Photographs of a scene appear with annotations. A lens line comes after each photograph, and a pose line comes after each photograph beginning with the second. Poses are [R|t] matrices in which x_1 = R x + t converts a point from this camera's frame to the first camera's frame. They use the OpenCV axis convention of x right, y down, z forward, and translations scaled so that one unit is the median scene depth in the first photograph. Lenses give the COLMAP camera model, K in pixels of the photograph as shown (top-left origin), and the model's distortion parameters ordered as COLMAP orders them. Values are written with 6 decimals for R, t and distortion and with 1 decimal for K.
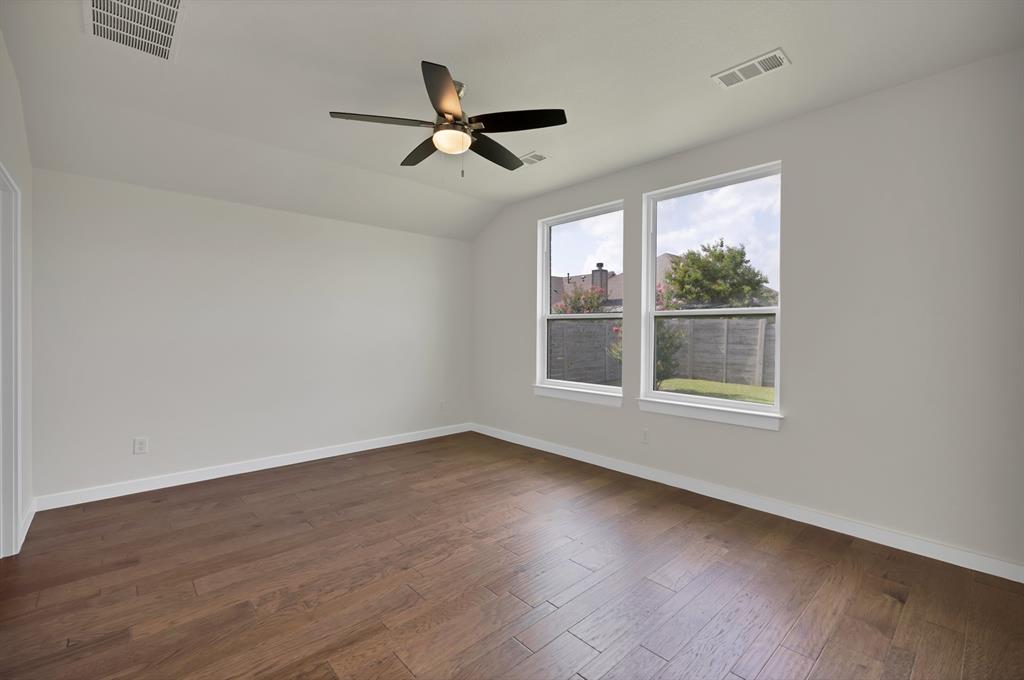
lens RADIAL K [[443.4, 0, 510.8], [0, 443.4, 333.5], [0, 0, 1]] dist [-0.000380, -0.000080]
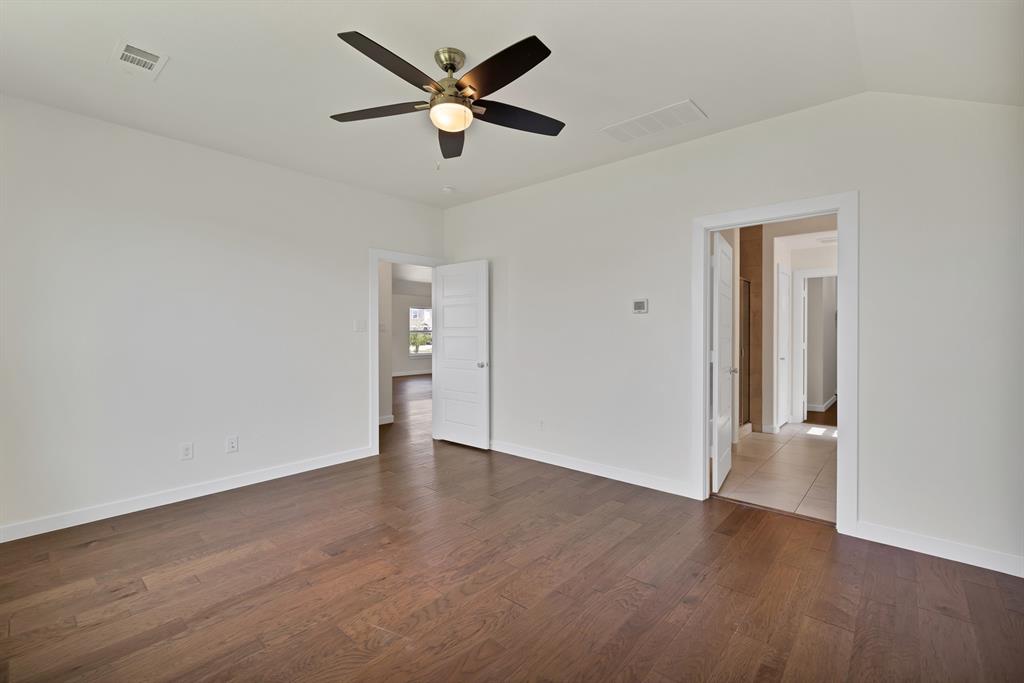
lens RADIAL K [[443.4, 0, 510.8], [0, 443.4, 335.0], [0, 0, 1]] dist [-0.000380, -0.000080]
pose [[-0.994228, -0.001093, -0.107287, -0.164696], [-0.001888, 0.999972, 0.007309, -0.011603], [0.107276, 0.007470, -0.994201, 2.018197]]
